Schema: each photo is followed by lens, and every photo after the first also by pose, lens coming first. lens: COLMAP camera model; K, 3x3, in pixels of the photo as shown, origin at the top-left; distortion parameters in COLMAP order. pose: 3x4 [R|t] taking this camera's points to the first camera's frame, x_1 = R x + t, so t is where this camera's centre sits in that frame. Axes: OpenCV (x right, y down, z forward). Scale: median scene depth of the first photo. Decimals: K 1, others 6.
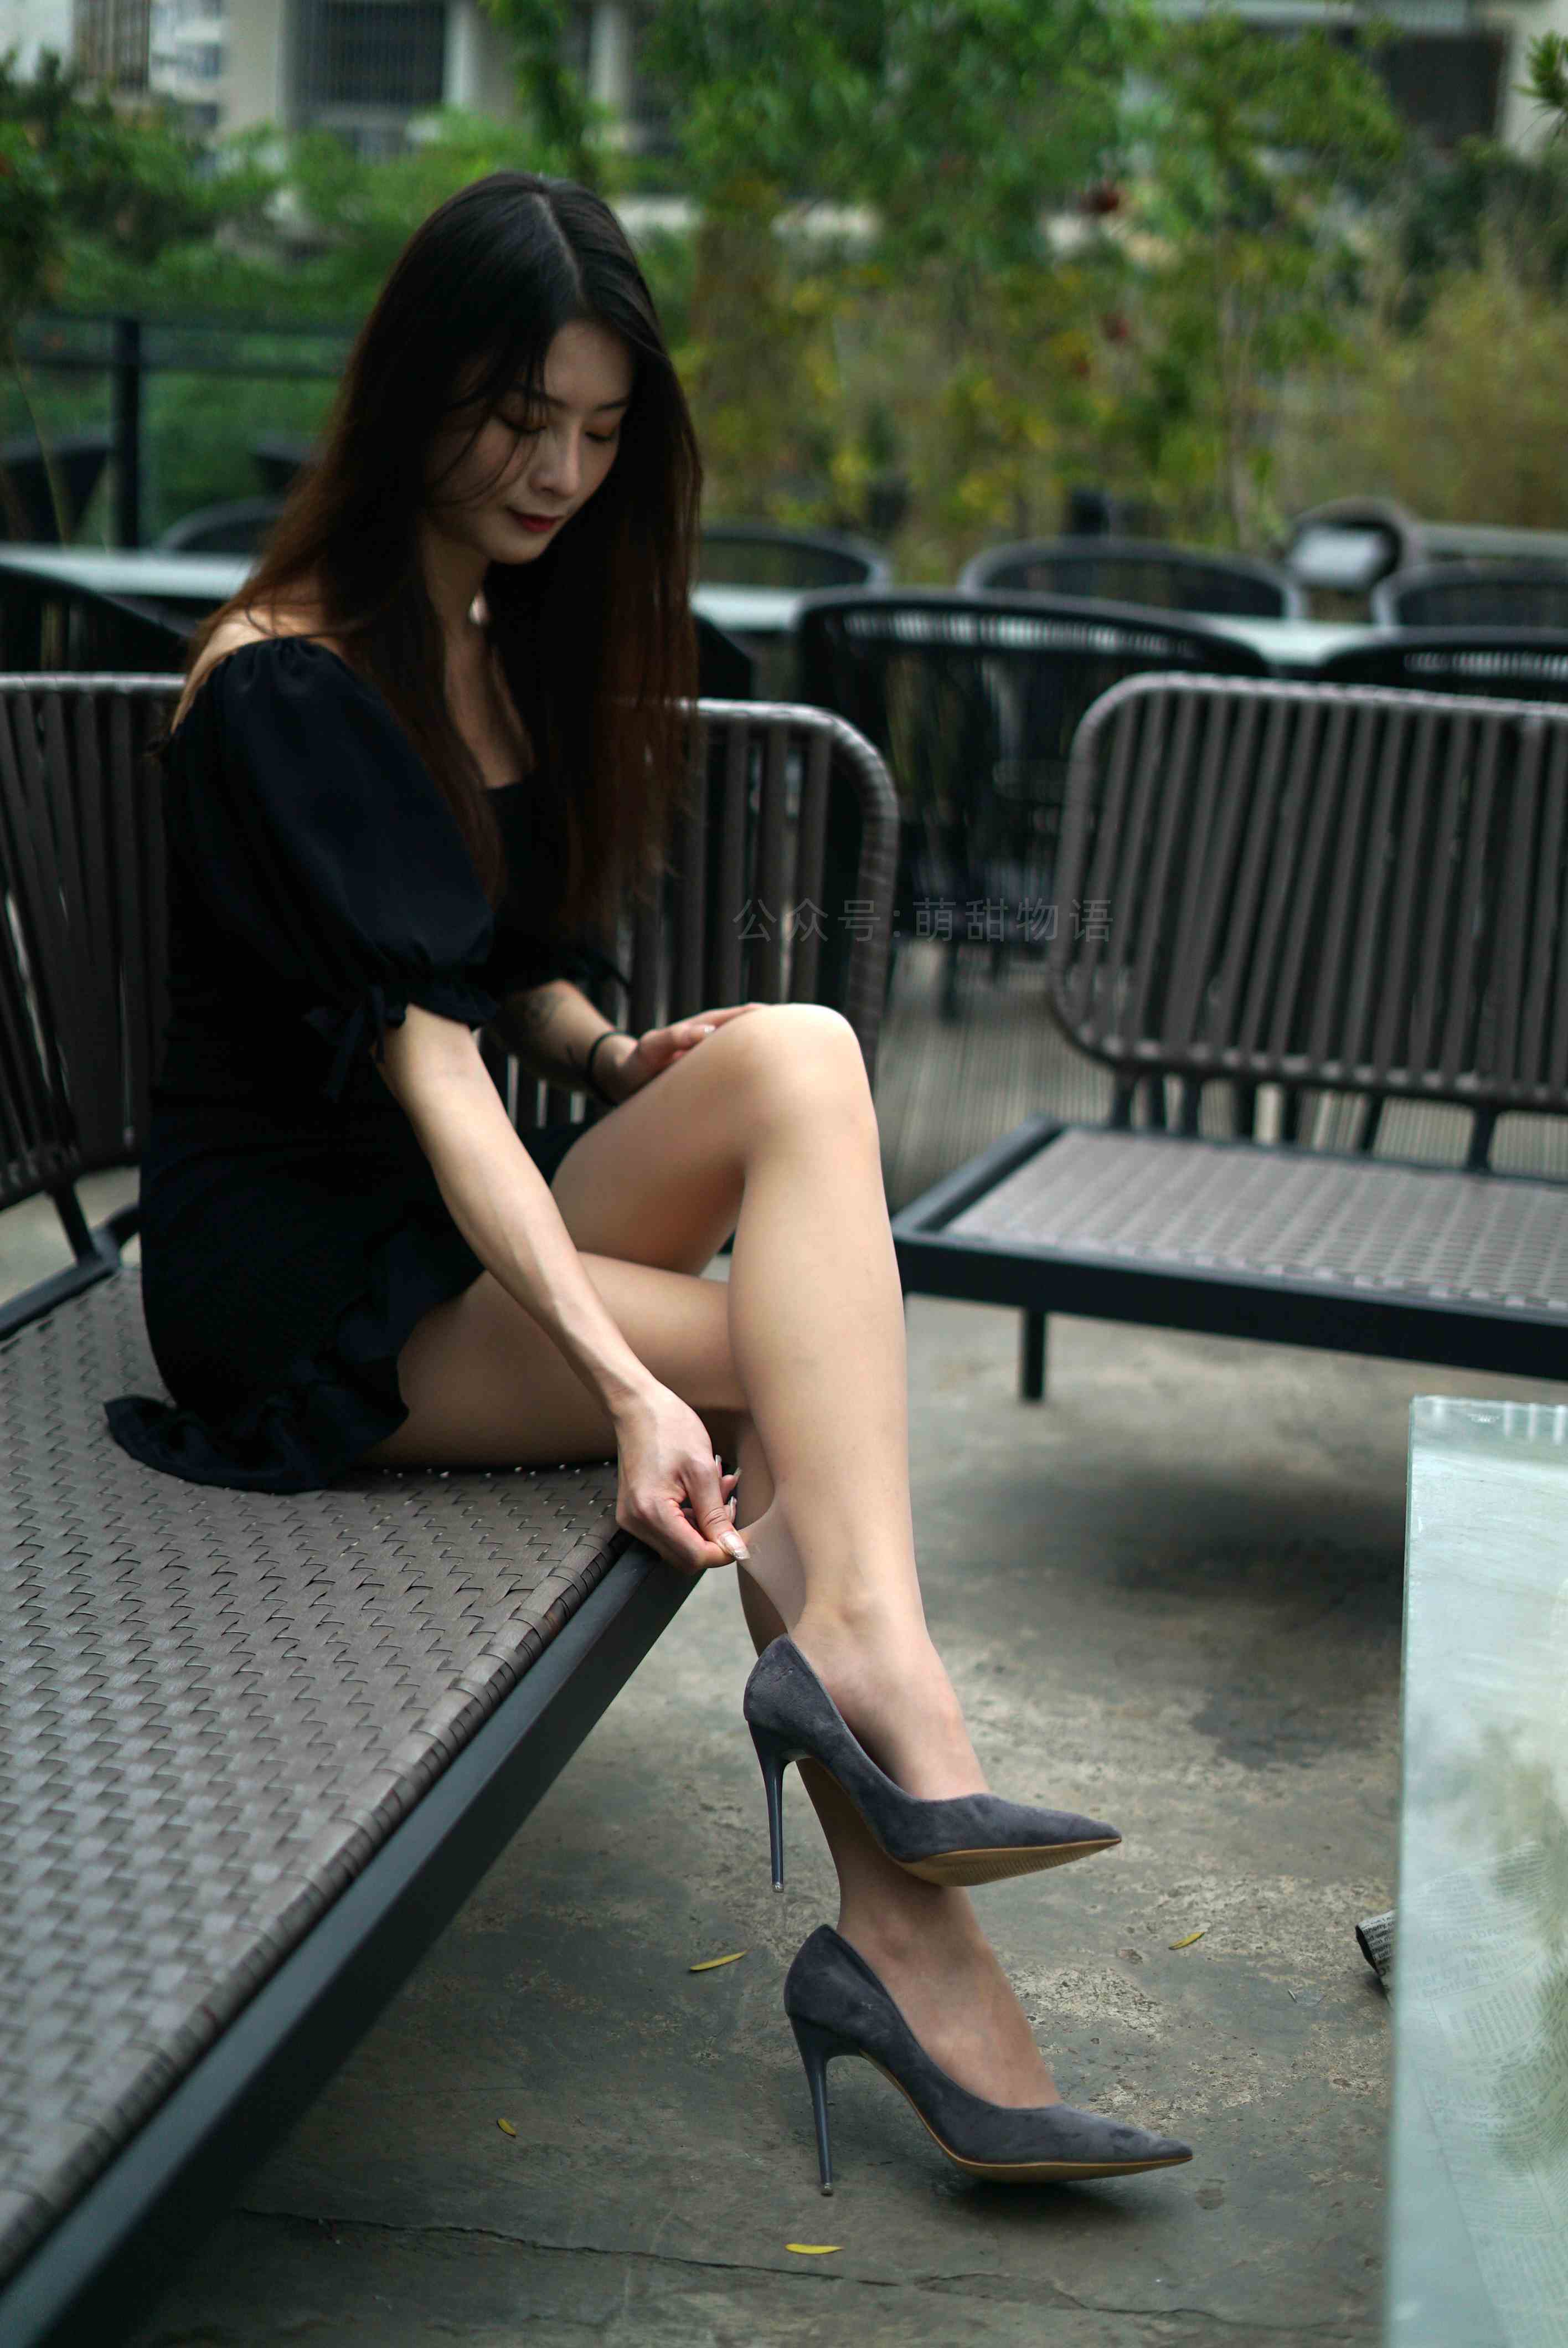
lens RADIAL K [[3483.1, 0, 796.3], [0, 3483.1, 1179.4], [0, 0, 1]] dist [-0.023957, 0.000000]
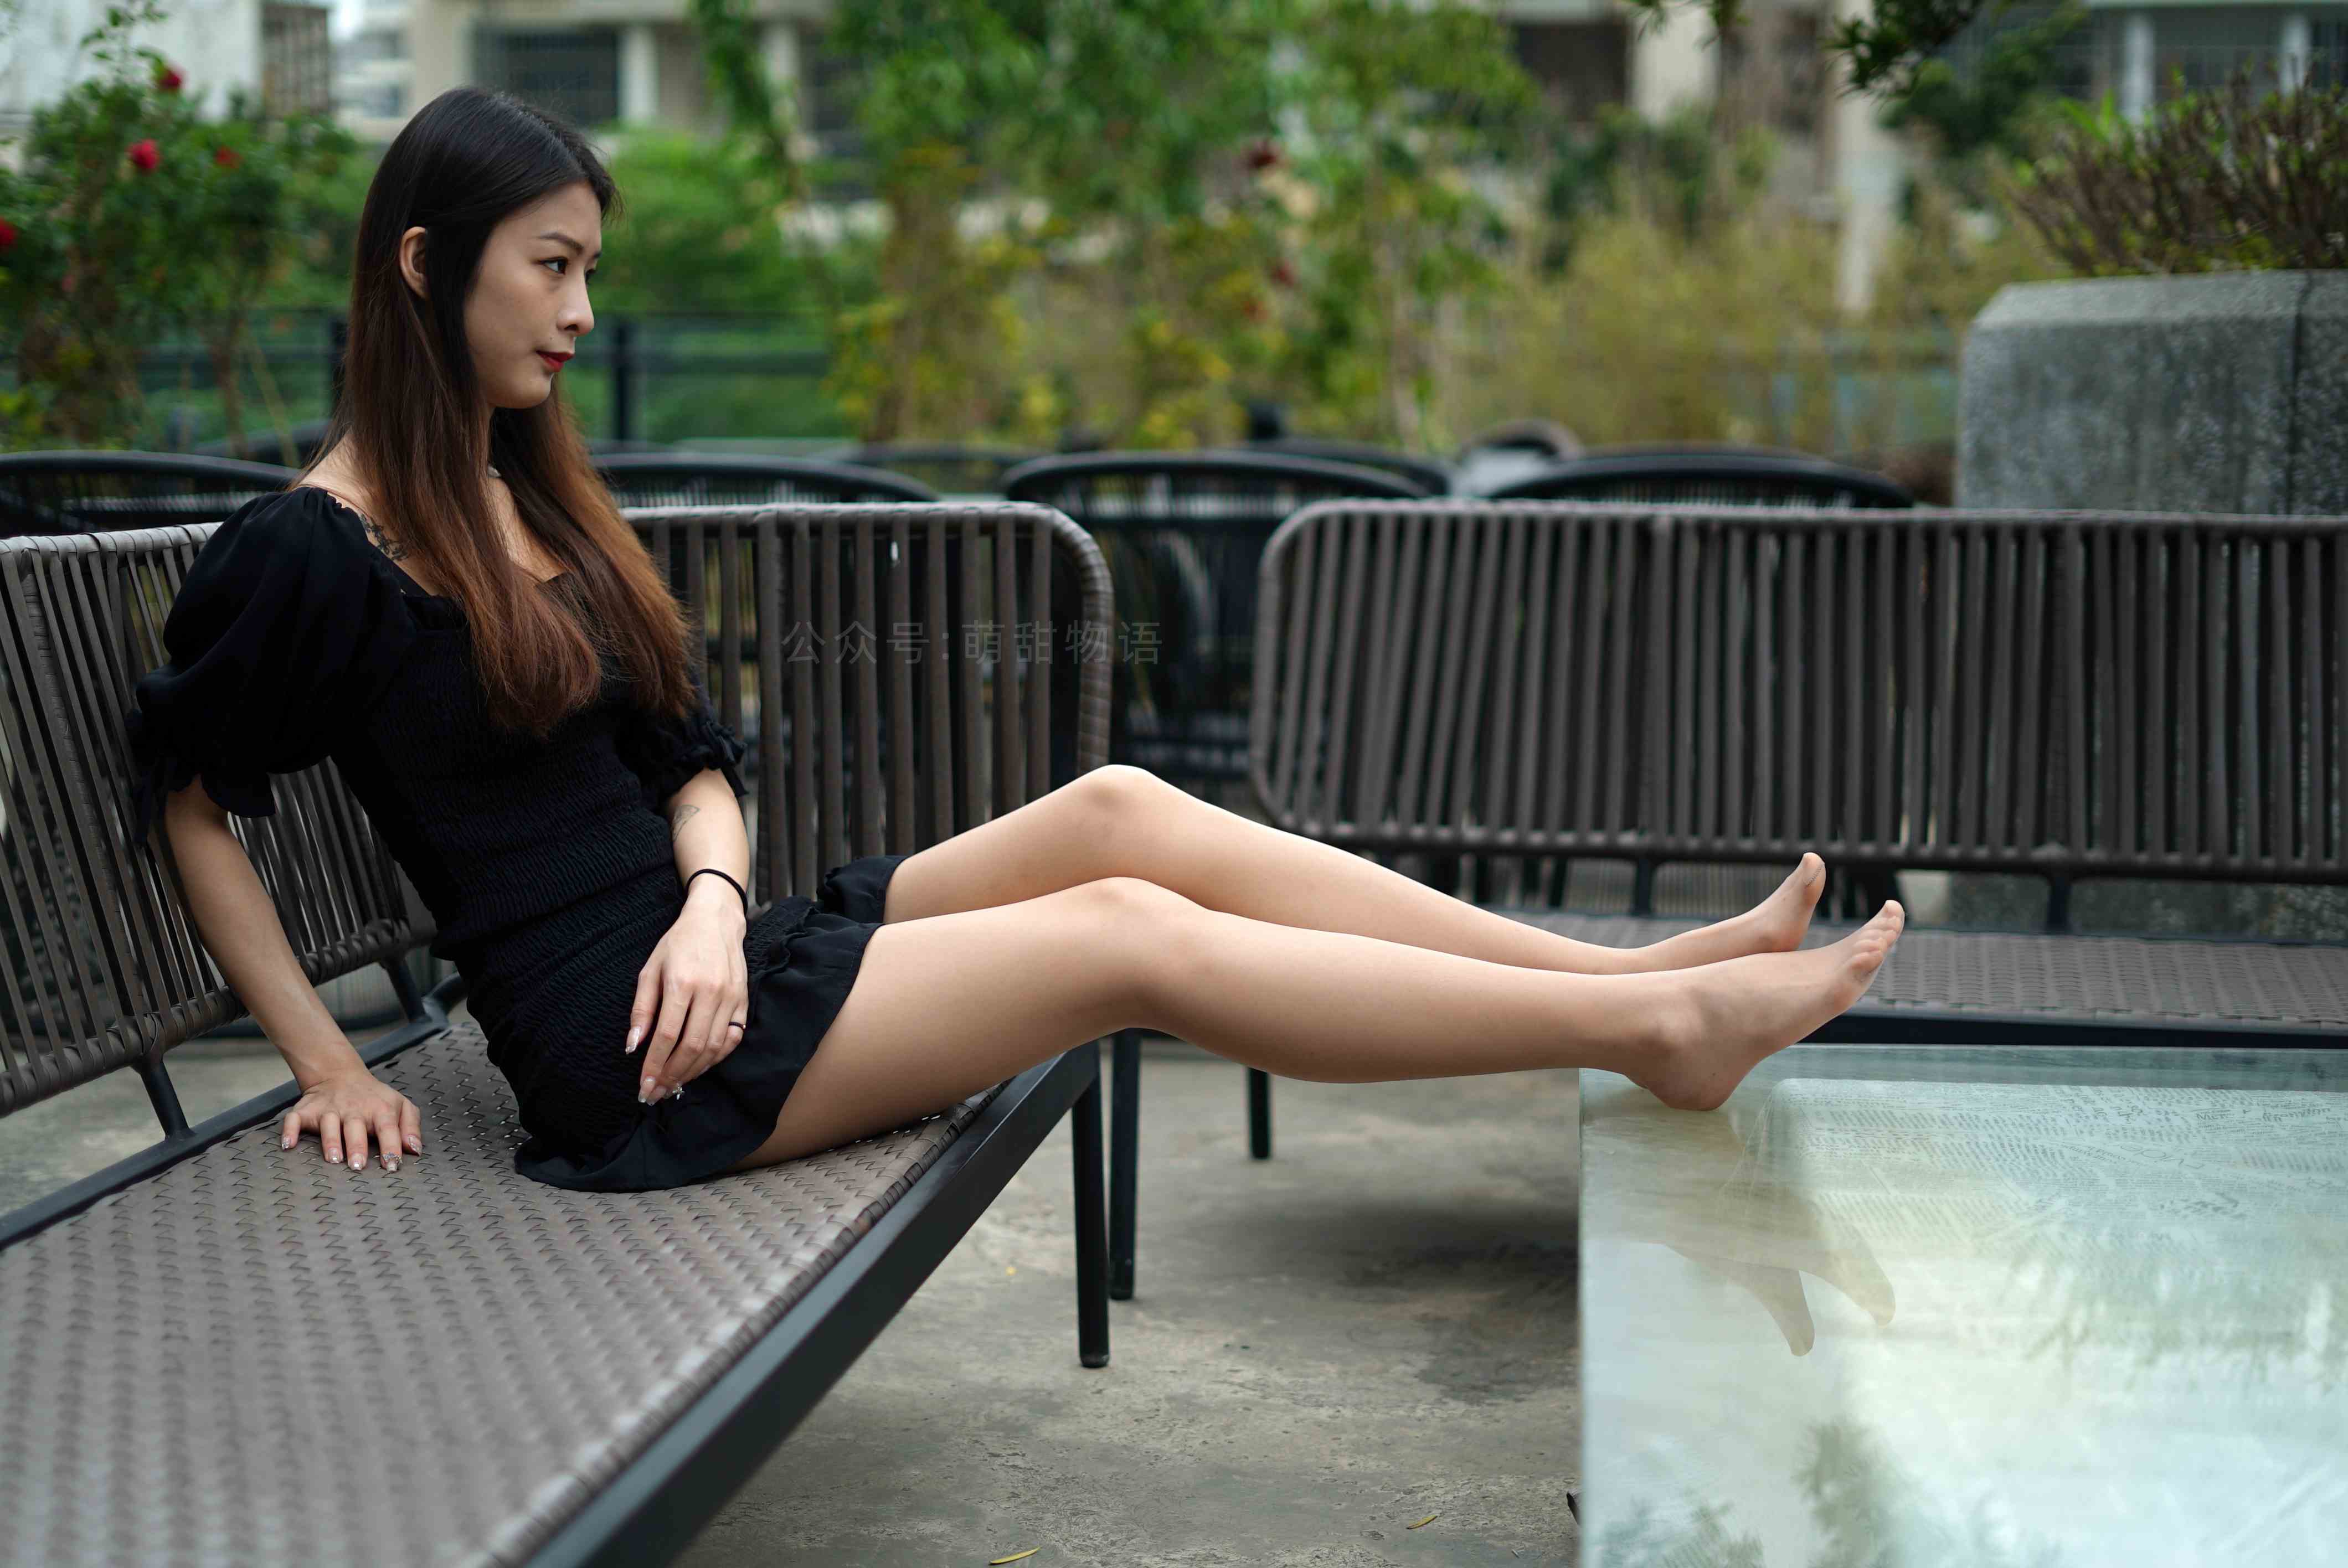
lens RADIAL K [[3483.1, 0, 1165.8], [0, 3483.1, 780.6], [0, 0, 1]] dist [-0.023957, 0.000000]
pose [[0.997308, -0.054350, 0.049228, -0.010393], [0.059508, 0.992125, -0.110214, 0.067907], [-0.042850, 0.112847, 0.992688, -0.111926]]
